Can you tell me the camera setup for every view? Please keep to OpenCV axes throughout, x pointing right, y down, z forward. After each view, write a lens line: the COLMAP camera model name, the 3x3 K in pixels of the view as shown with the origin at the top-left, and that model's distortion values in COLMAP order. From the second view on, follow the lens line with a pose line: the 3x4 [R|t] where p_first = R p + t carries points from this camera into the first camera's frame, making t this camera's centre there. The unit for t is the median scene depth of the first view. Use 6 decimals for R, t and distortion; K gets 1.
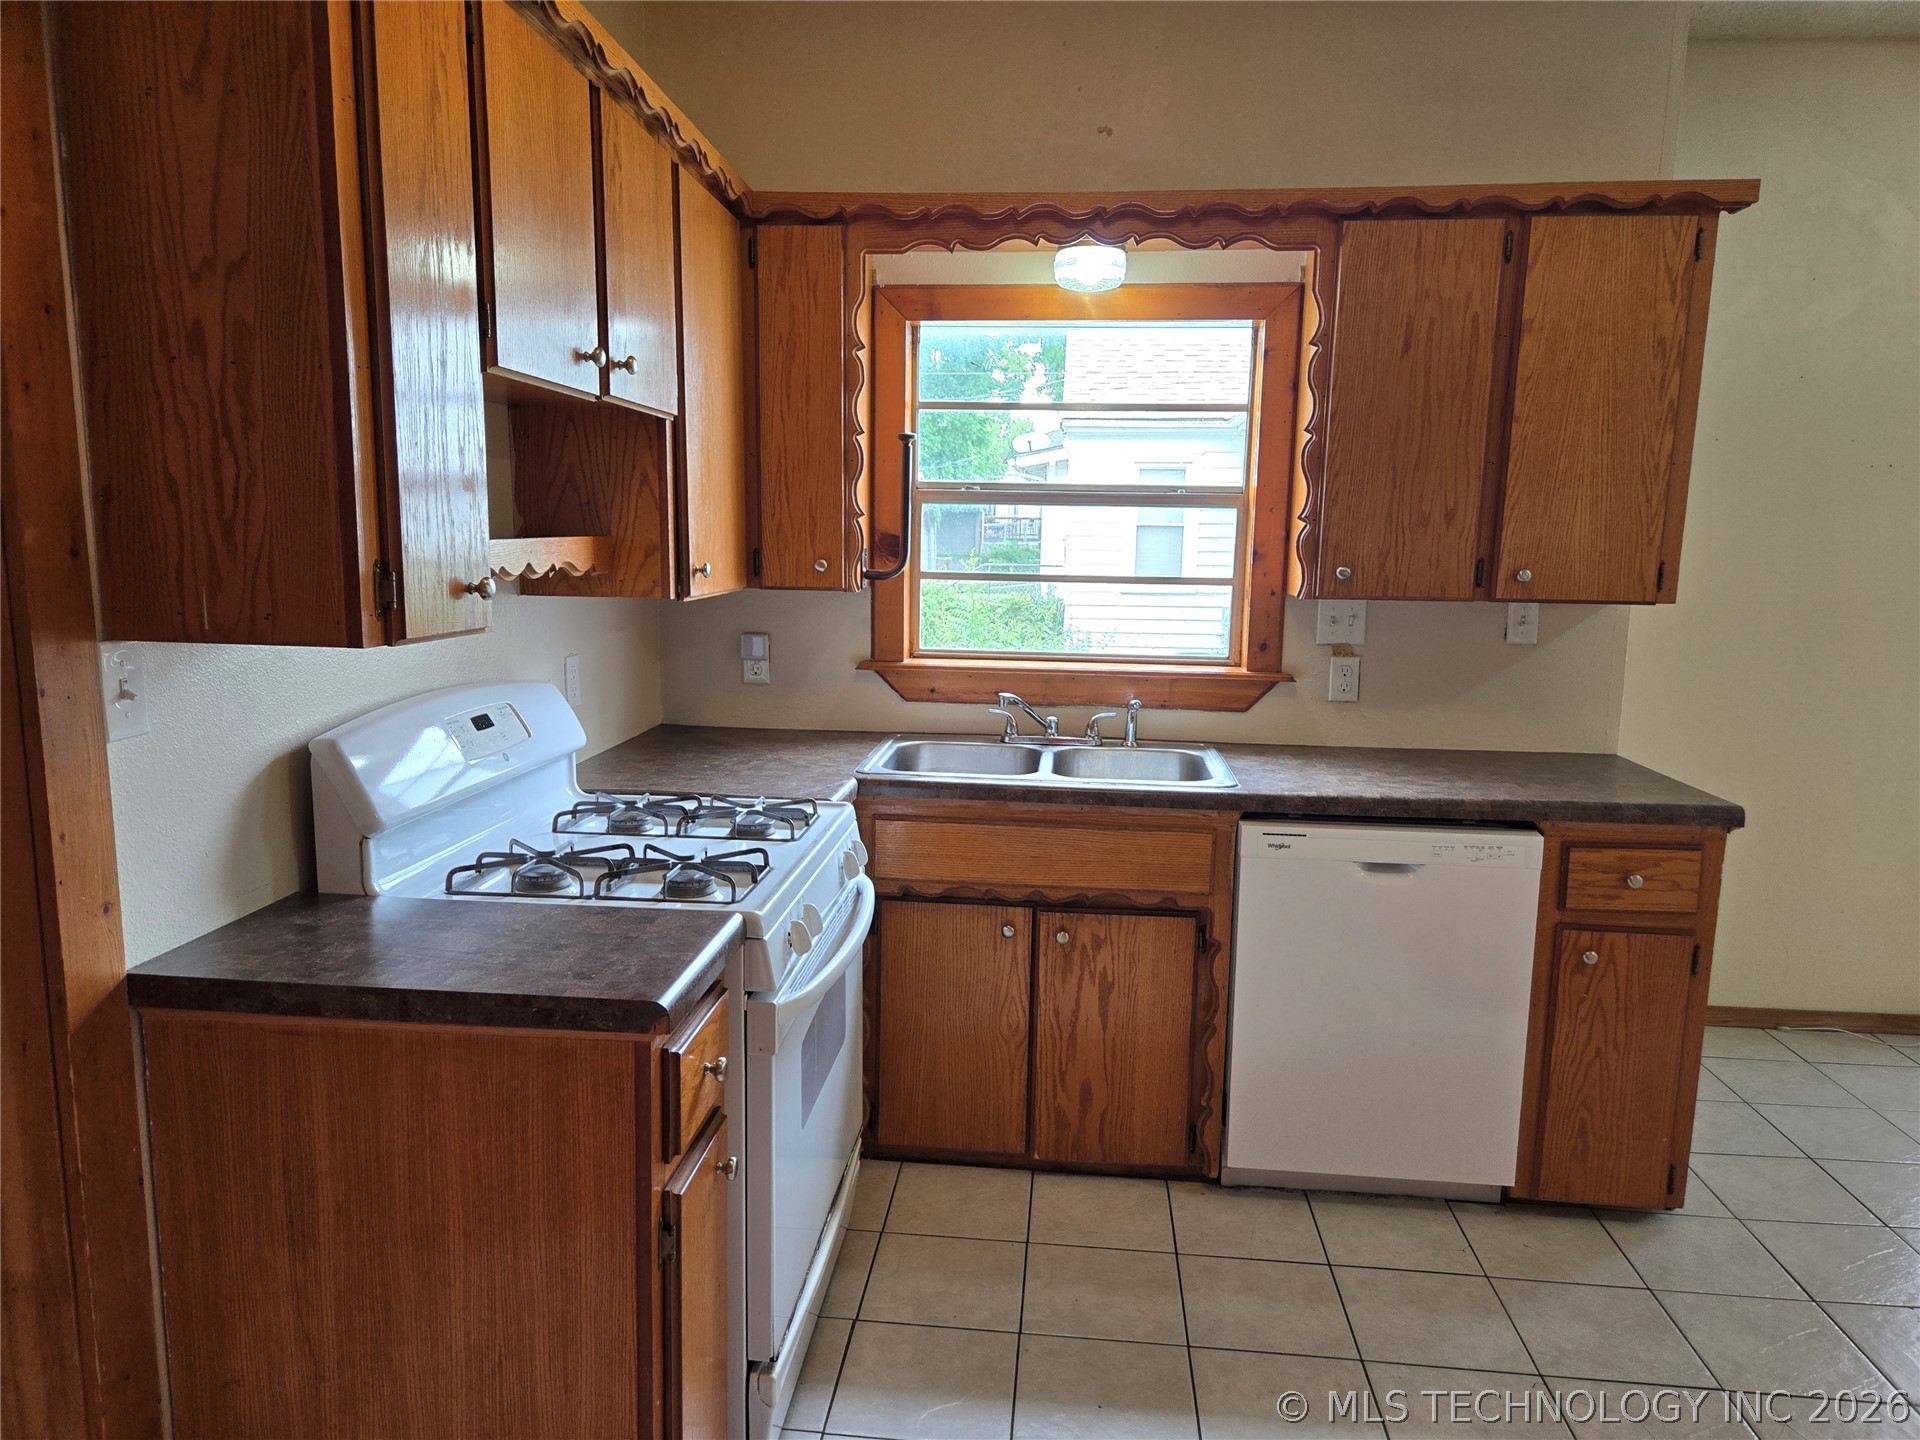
lens RADIAL K [[1283.0, 0, 951.9], [0, 1283.0, 724.2], [0, 0, 1]] dist [0.069299, -0.049007]
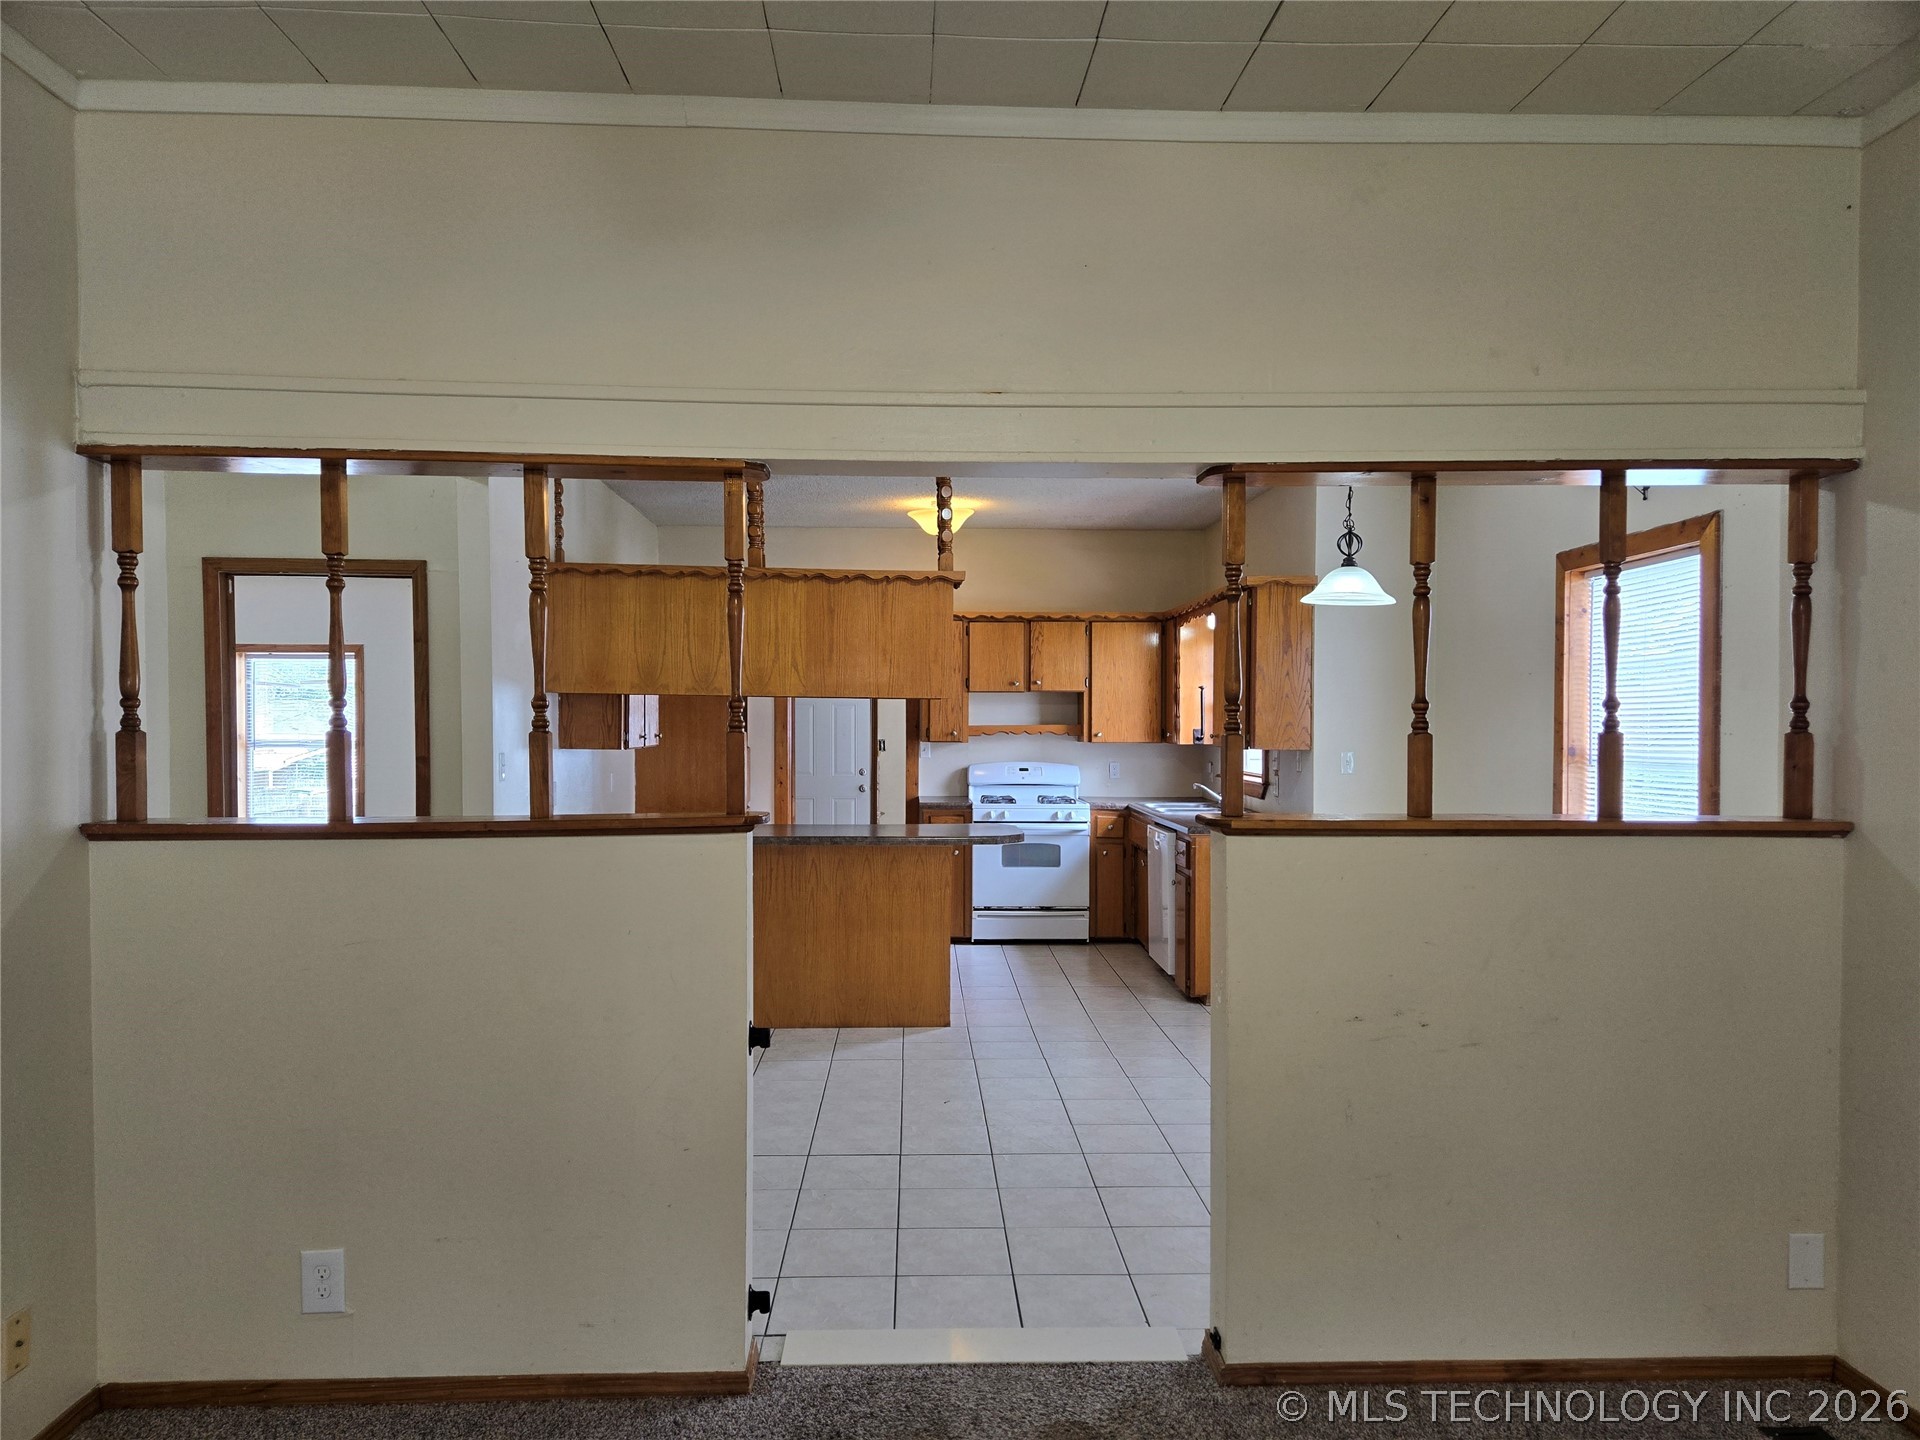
lens RADIAL K [[1283.0, 0, 959.5], [0, 1283.0, 744.2], [0, 0, 1]] dist [0.069299, -0.049007]
pose [[0.123848, 0.000906, -0.992301, 2.856965], [-0.150197, 0.988495, -0.017843, 0.016927], [0.980868, 0.151251, 0.122560, 0.220138]]
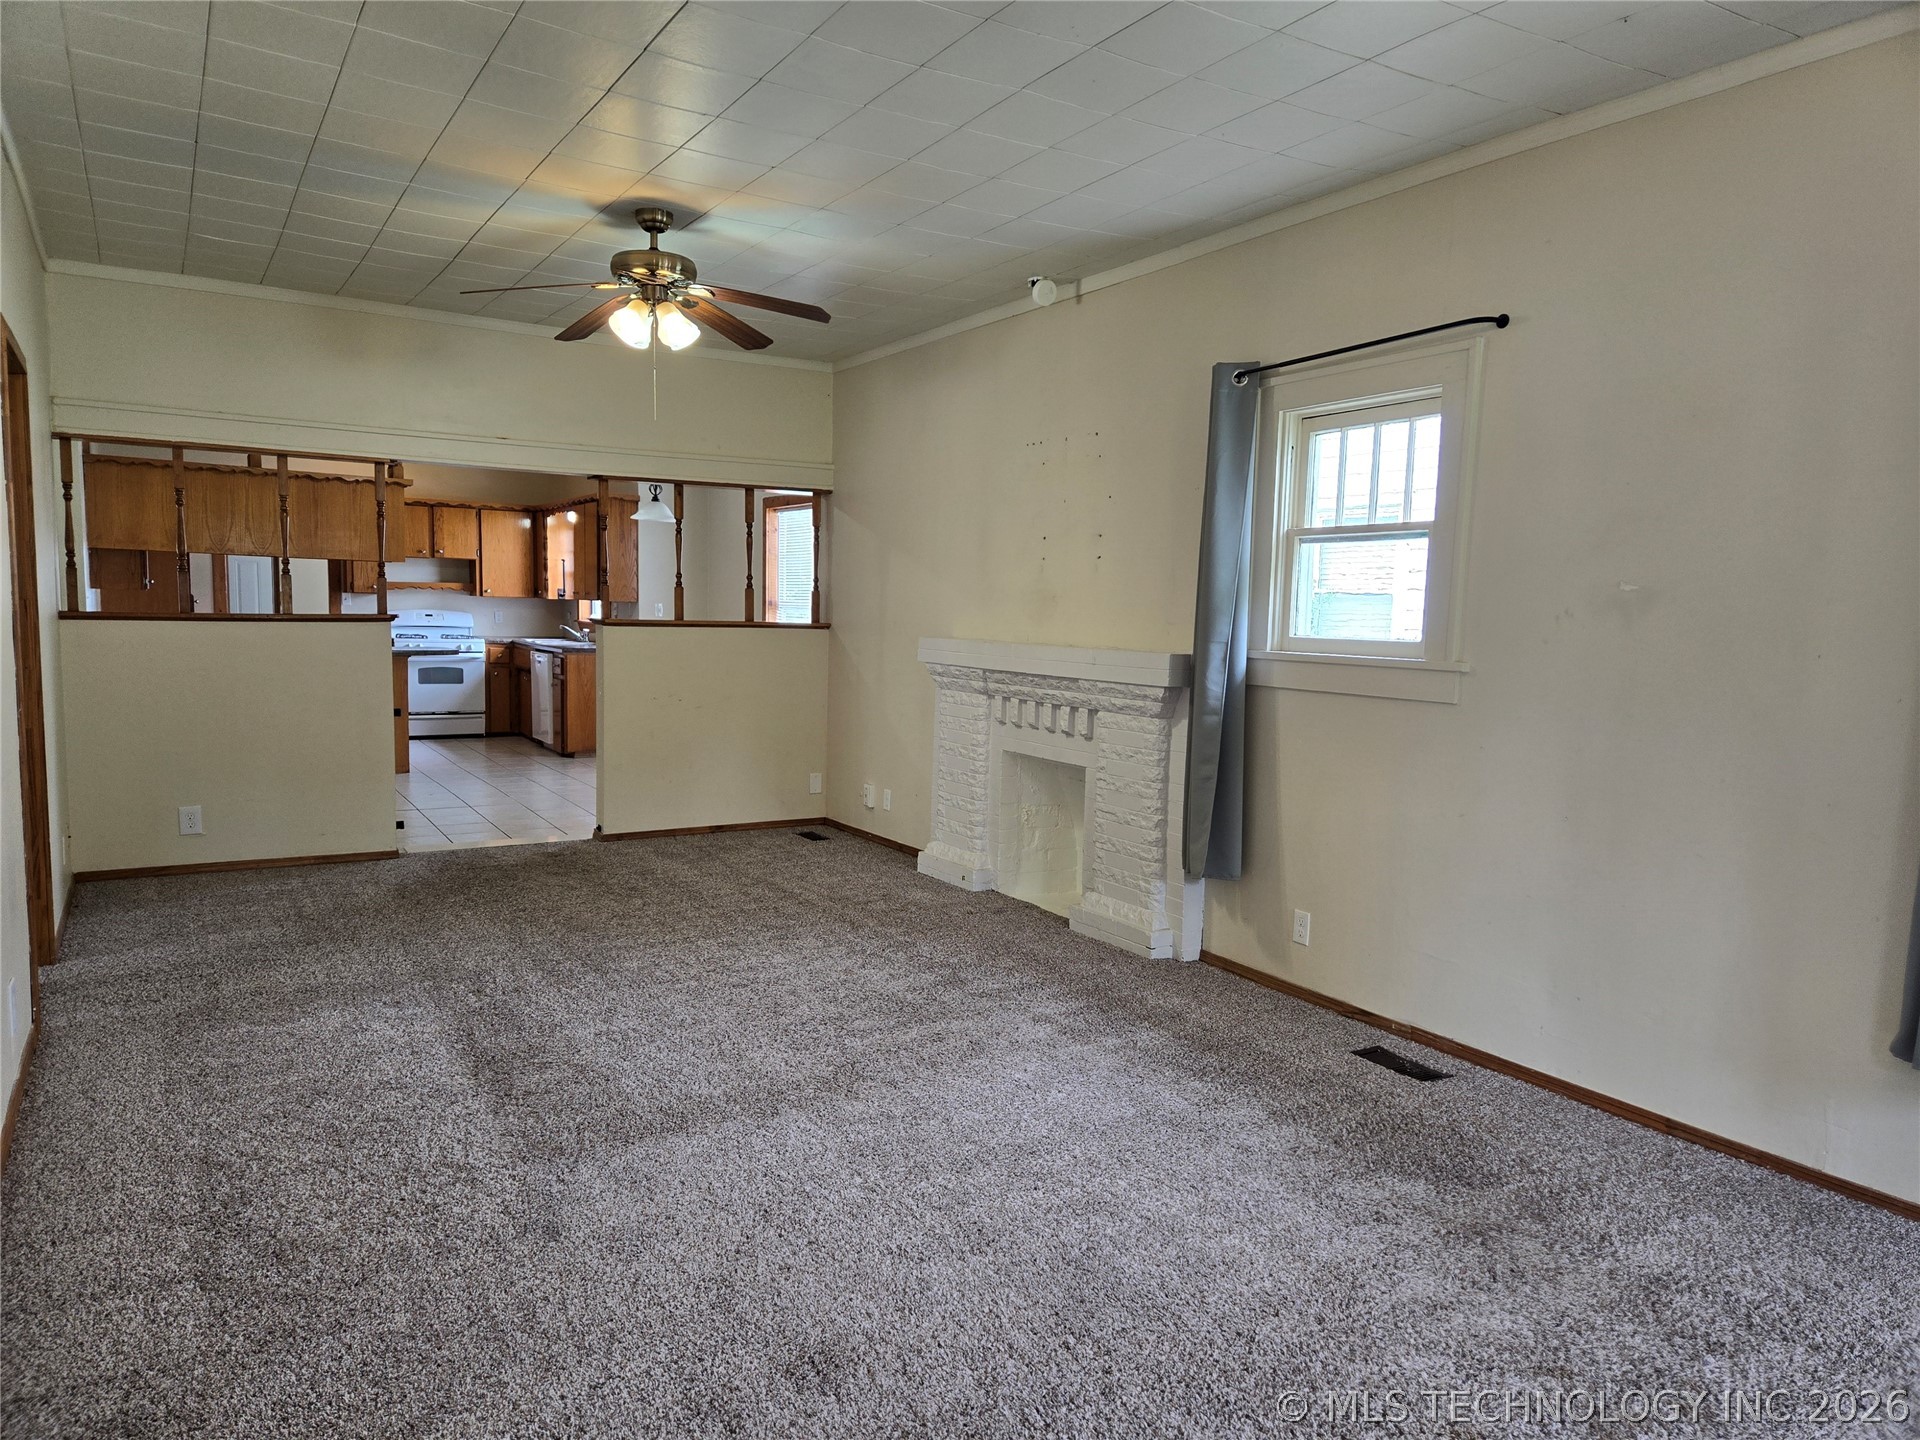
lens RADIAL K [[1283.0, 0, 948.7], [0, 1283.0, 736.5], [0, 0, 1]] dist [0.069299, -0.049007]
pose [[0.584671, 0.082483, -0.807067, 4.329517], [-0.136561, 0.990629, 0.002312, 0.154454], [0.799694, 0.108862, 0.590456, -0.364902]]
